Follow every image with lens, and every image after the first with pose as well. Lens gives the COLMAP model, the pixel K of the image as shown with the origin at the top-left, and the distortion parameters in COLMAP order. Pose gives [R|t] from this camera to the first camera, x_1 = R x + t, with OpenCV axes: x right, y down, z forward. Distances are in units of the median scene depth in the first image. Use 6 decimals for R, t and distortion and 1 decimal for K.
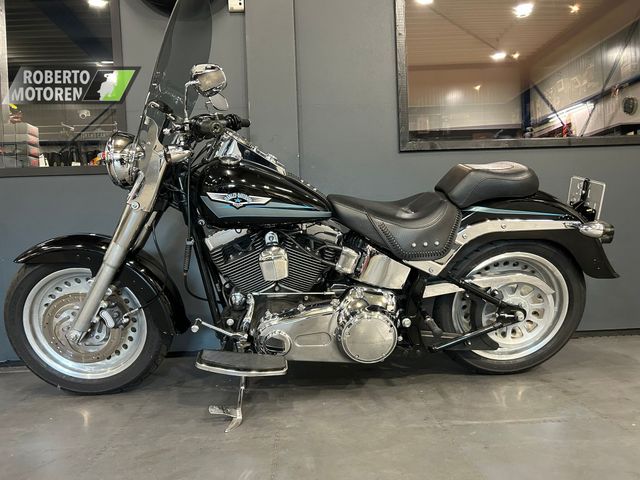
lens RADIAL K [[482.8, 0, 320.3], [0, 482.8, 240.9], [0, 0, 1]] dist [0.053463, -0.057409]
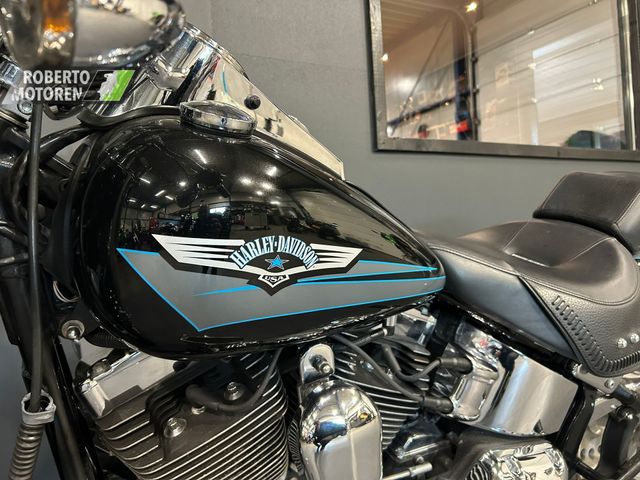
lens RADIAL K [[482.8, 0, 323.9], [0, 482.8, 241.9], [0, 0, 1]] dist [0.053463, -0.057409]
pose [[0.897577, -0.019416, 0.440430, -0.233239], [0.031113, 0.999329, -0.019351, -0.078516], [-0.439758, 0.031072, 0.897578, 0.655786]]
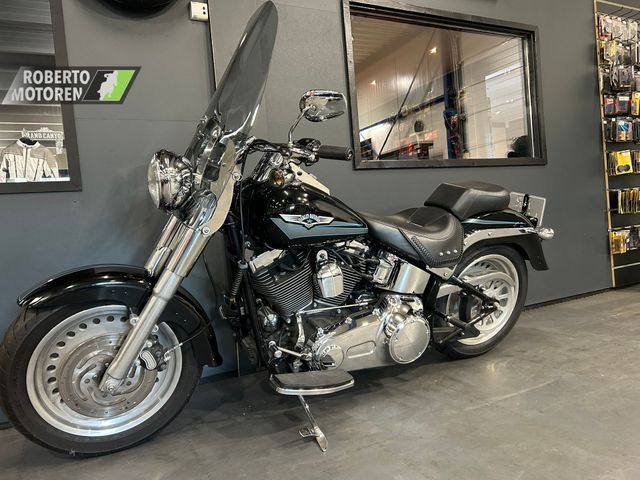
lens RADIAL K [[482.8, 0, 323.2], [0, 482.8, 240.0], [0, 0, 1]] dist [0.053463, -0.057409]
pose [[0.905687, -0.051390, 0.420820, -0.503051], [0.057980, 0.998314, -0.002873, -0.035074], [-0.419963, 0.027001, 0.907140, 0.063193]]
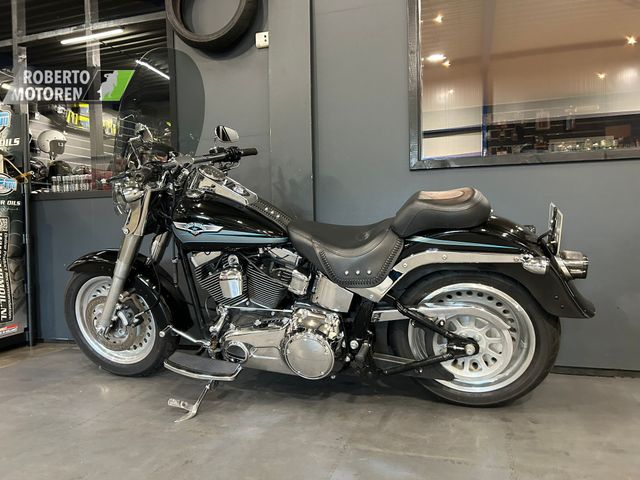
lens RADIAL K [[482.8, 0, 322.0], [0, 482.8, 241.5], [0, 0, 1]] dist [0.053463, -0.057409]
pose [[0.941175, 0.028223, -0.336738, 0.456510], [-0.022293, 0.999521, 0.021464, -0.074819], [0.337183, -0.012695, 0.941354, -0.005895]]
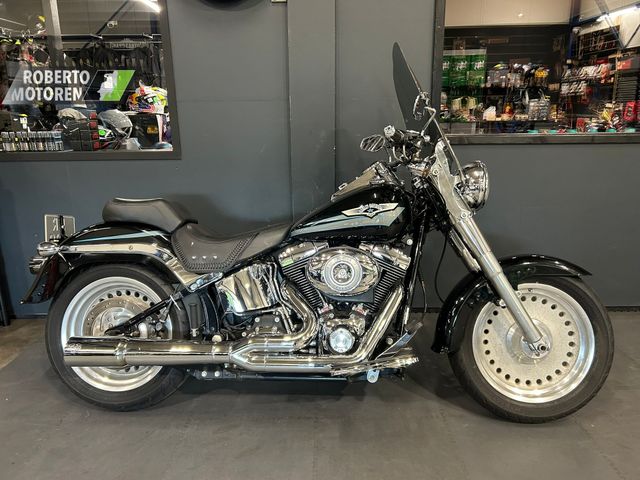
lens RADIAL K [[482.8, 0, 319.5], [0, 482.8, 238.8], [0, 0, 1]] dist [0.053463, -0.057409]
pose [[0.998508, 0.037878, -0.039327, -0.037656], [-0.027674, 0.971959, 0.233517, -0.308221], [0.047070, -0.232081, 0.971557, -0.136435]]
